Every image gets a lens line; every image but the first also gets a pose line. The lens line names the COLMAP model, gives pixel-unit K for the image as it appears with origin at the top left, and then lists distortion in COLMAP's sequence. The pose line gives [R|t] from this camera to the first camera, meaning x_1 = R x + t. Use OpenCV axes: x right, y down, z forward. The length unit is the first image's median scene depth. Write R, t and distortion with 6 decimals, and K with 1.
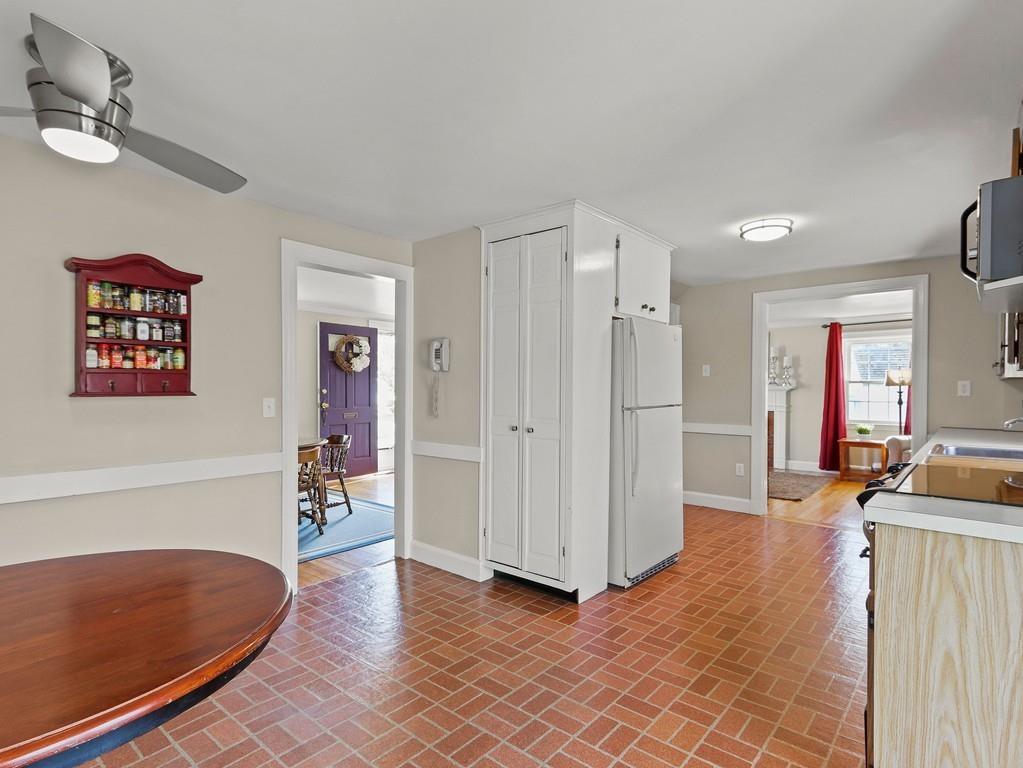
lens RADIAL K [[531.0, 0, 514.4], [0, 531.0, 385.0], [0, 0, 1]] dist [0.000615, 0.000098]
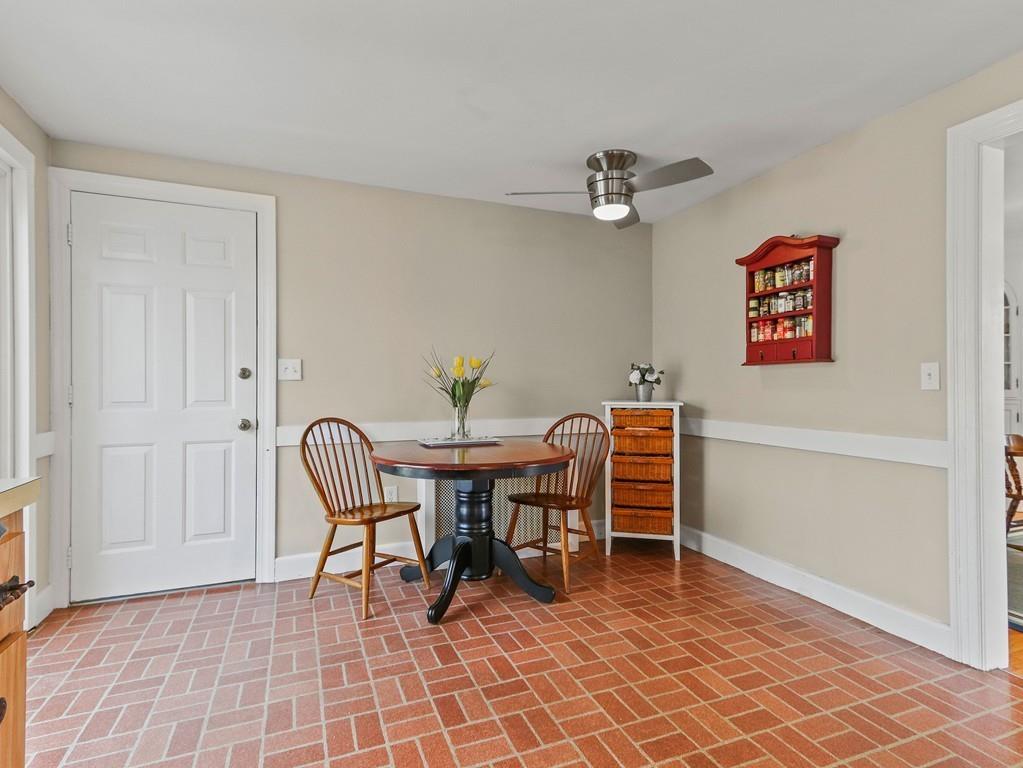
lens RADIAL K [[531.0, 0, 514.4], [0, 531.0, 385.0], [0, 0, 1]] dist [0.000615, 0.000098]
pose [[-0.471951, -0.000052, -0.881625, 0.552195], [0.011198, 0.999919, -0.006054, 0.067324], [0.881554, -0.012730, -0.471912, 1.066937]]
